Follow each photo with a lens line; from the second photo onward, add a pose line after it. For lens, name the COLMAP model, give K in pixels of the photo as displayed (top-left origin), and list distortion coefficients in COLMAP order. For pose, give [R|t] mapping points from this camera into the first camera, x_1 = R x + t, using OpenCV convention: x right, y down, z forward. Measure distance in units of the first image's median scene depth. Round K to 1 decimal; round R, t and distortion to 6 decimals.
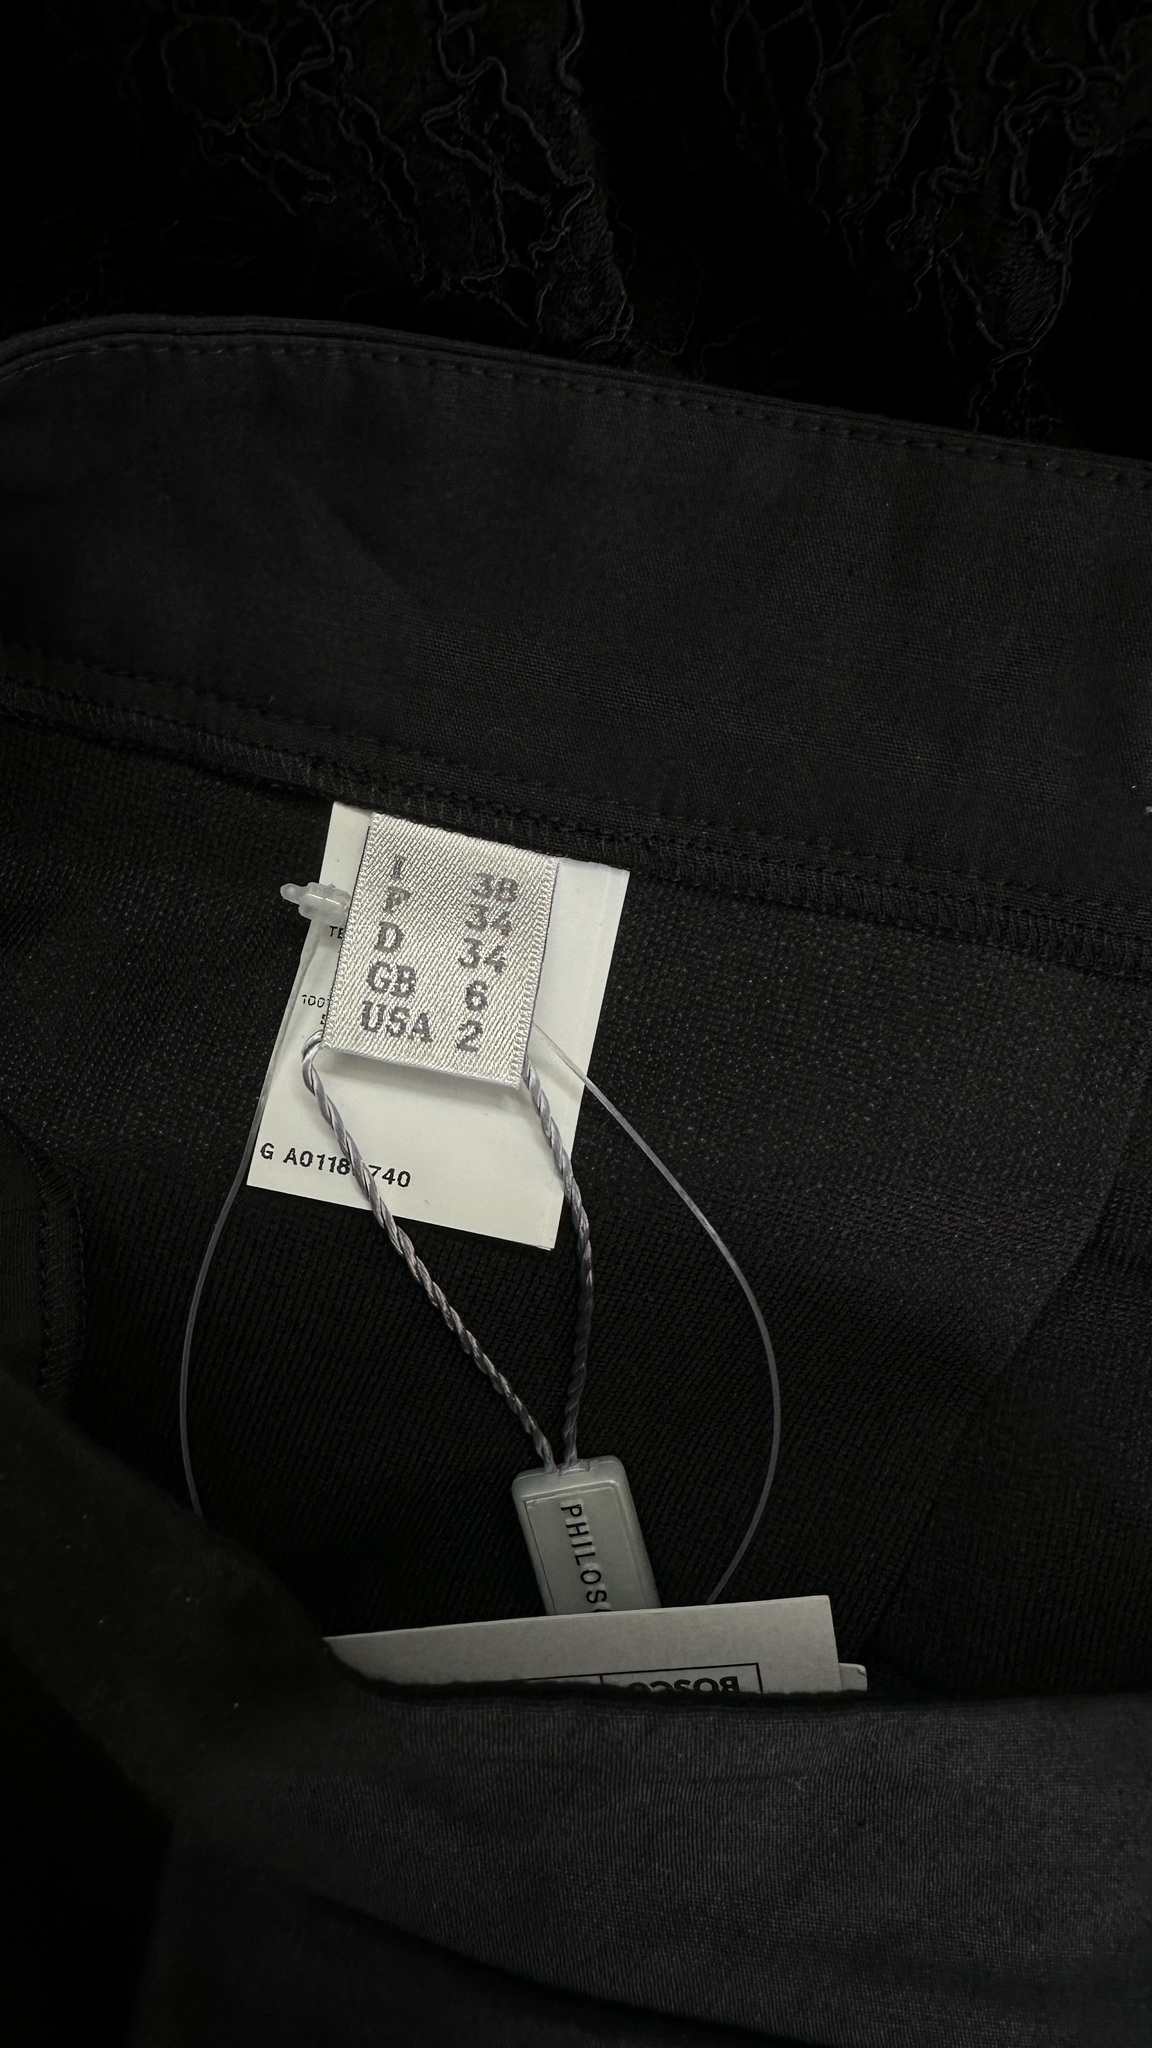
lens RADIAL K [[1444.6, 0, 580.6], [0, 1444.6, 1022.8], [0, 0, 1]] dist [-0.001417, 0.003730]
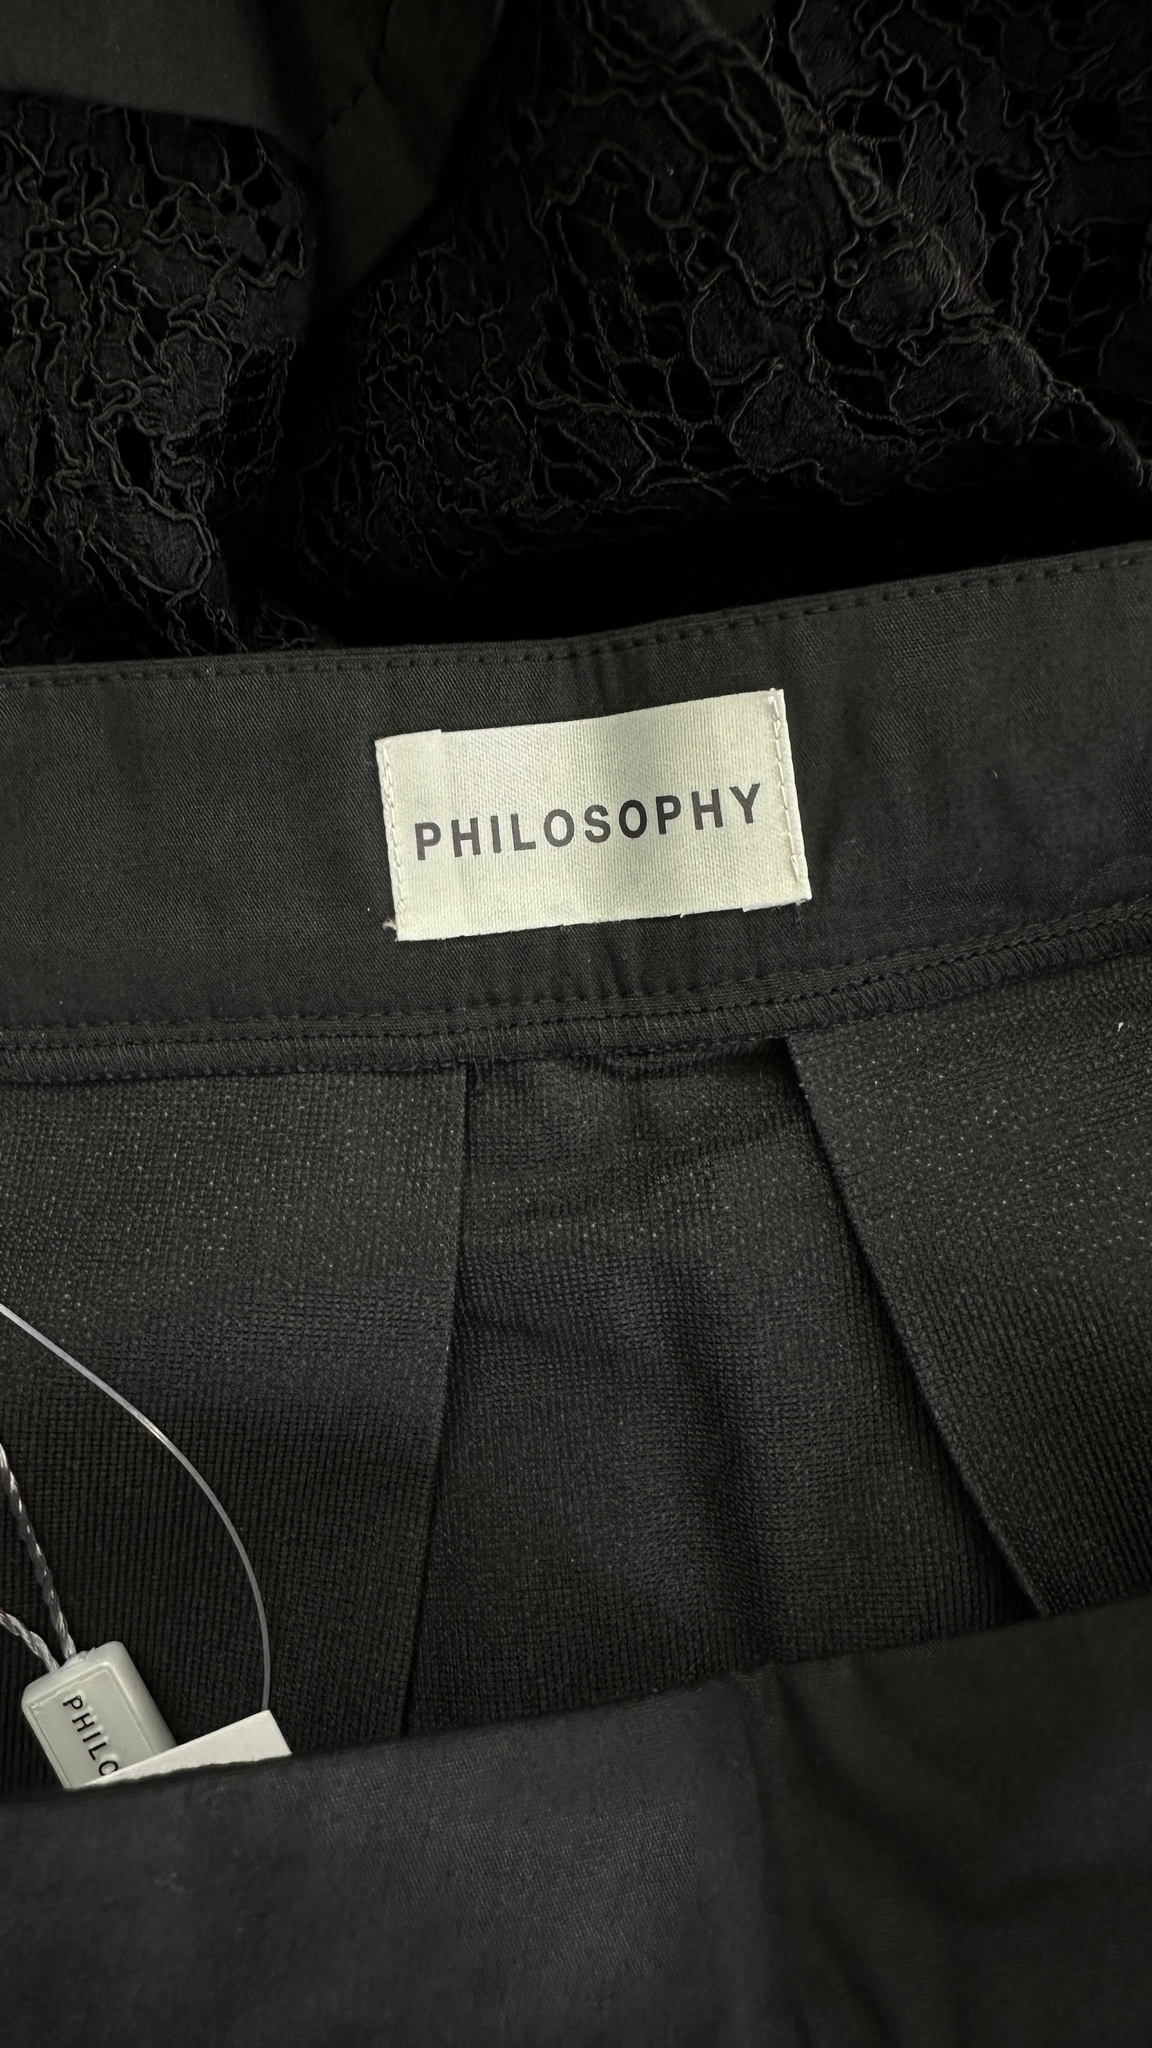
lens RADIAL K [[1444.6, 0, 572.1], [0, 1444.6, 1020.6], [0, 0, 1]] dist [-0.001417, 0.003730]
pose [[0.972101, -0.225079, 0.066031, 0.421783], [0.233677, 0.953719, -0.189247, 0.170327], [-0.020380, 0.199397, 0.979707, -0.115931]]
